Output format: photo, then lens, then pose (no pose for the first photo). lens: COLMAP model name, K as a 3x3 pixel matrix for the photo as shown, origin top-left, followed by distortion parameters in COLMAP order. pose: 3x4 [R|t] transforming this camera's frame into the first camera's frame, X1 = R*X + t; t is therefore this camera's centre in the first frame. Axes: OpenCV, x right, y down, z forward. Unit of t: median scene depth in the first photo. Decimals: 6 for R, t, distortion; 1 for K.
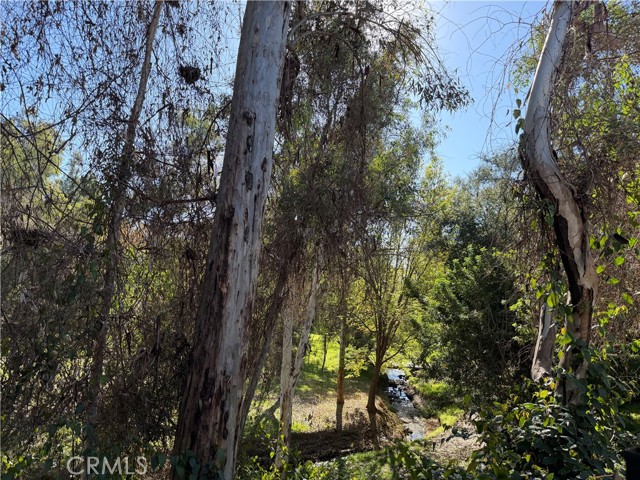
lens RADIAL K [[455.4, 0, 319.9], [0, 455.4, 243.3], [0, 0, 1]] dist [0.035569, -0.052183]
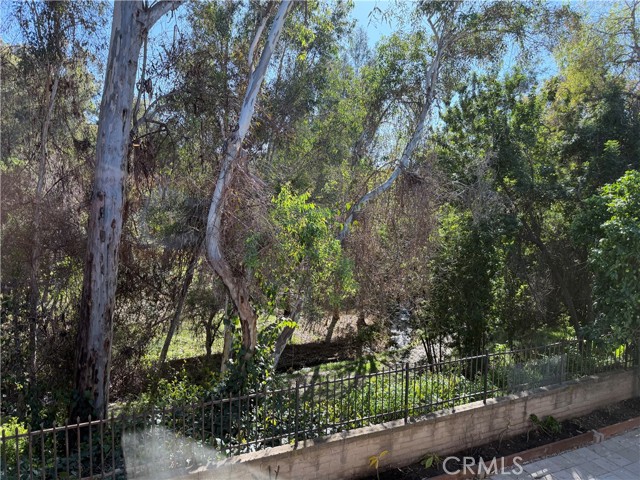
lens RADIAL K [[455.4, 0, 320.3], [0, 455.4, 236.2], [0, 0, 1]] dist [0.035569, -0.052183]
pose [[0.993959, -0.017023, -0.108419, 0.779550], [0.037034, 0.981976, 0.185341, -0.402474], [0.103310, -0.188237, 0.976675, -0.516569]]
